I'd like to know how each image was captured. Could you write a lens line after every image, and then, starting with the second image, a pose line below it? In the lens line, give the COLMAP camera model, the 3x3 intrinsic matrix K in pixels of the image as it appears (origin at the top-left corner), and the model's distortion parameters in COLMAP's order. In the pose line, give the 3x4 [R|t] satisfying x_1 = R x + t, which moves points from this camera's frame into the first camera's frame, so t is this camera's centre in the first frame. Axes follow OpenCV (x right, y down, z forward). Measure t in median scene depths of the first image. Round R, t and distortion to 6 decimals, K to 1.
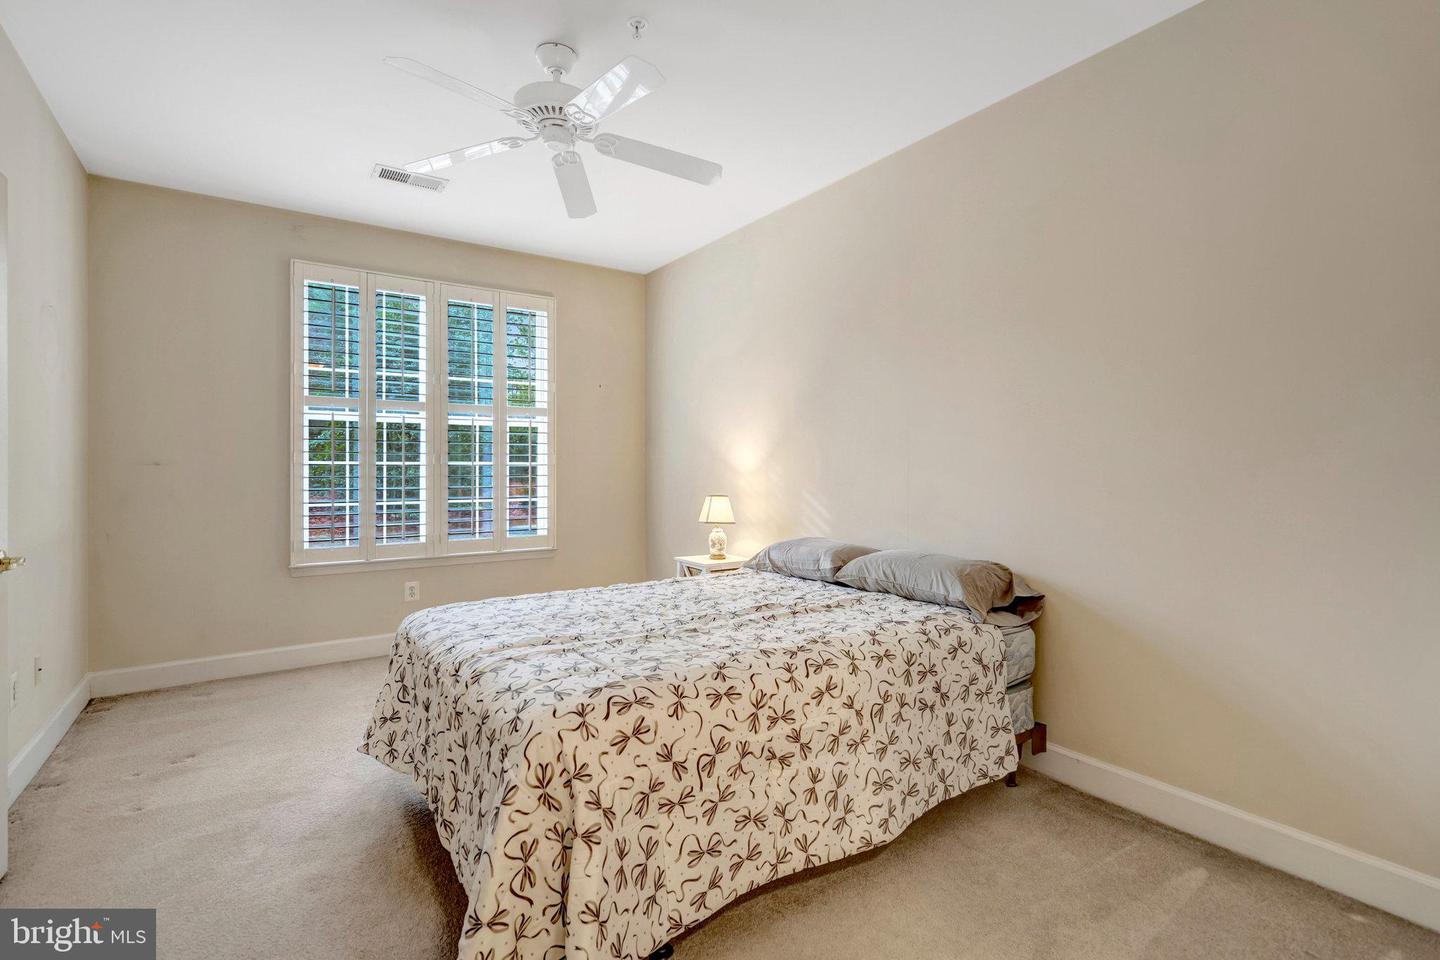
lens RADIAL K [[665.9, 0, 723.3], [0, 665.9, 466.1], [0, 0, 1]] dist [-0.000136, 0.000258]
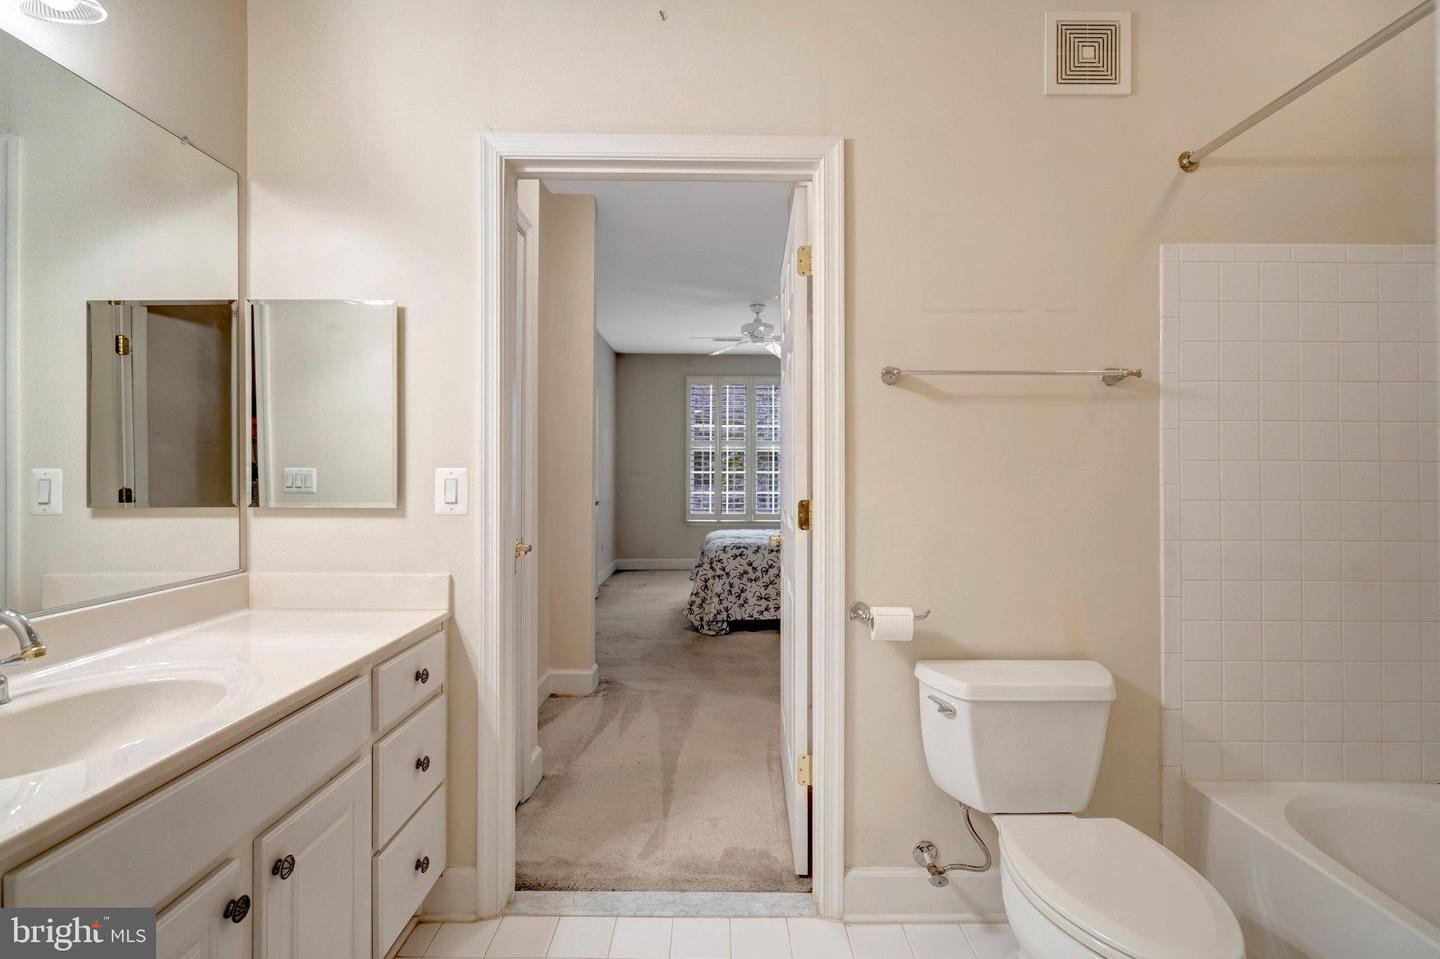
lens RADIAL K [[665.9, 0, 723.3], [0, 665.9, 465.6], [0, 0, 1]] dist [-0.000136, 0.000258]
pose [[0.826136, -0.008023, -0.563413, 1.358718], [-0.000163, 0.999895, -0.014478, 0.007766], [0.563471, 0.012053, 0.826048, -1.444884]]
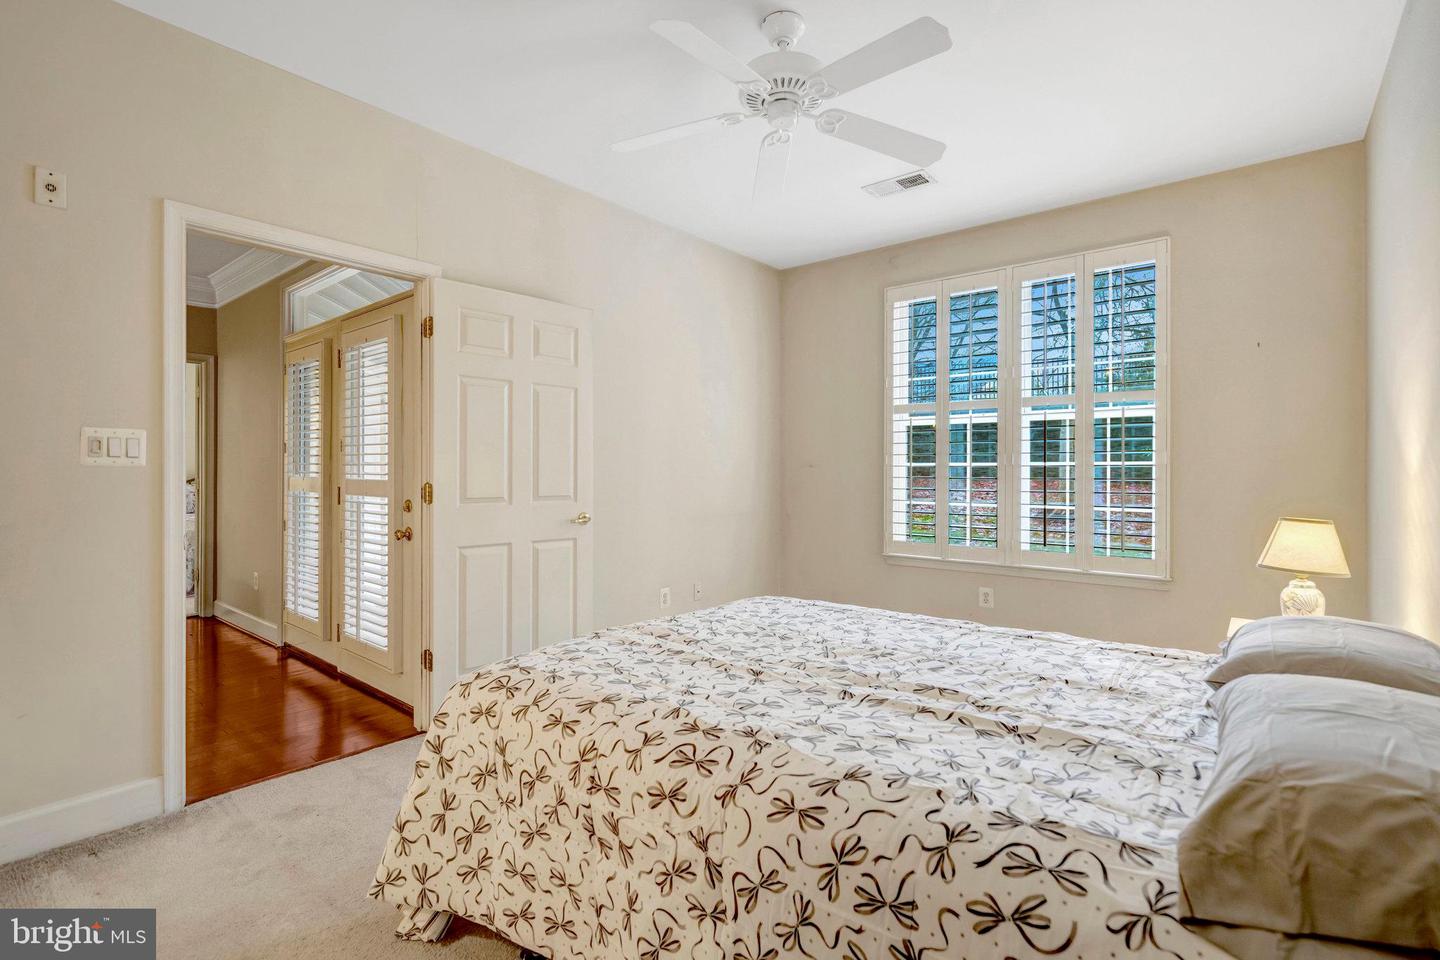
lens RADIAL K [[685.4, 0, 700.1], [0, 685.4, 445.6], [0, 0, 1]] dist [0.001542, 0.000318]
pose [[0.247383, -0.034202, -0.968314, 0.872556], [0.003811, 0.999403, -0.034327, 0.003900], [0.968910, 0.004801, 0.247366, 0.874212]]
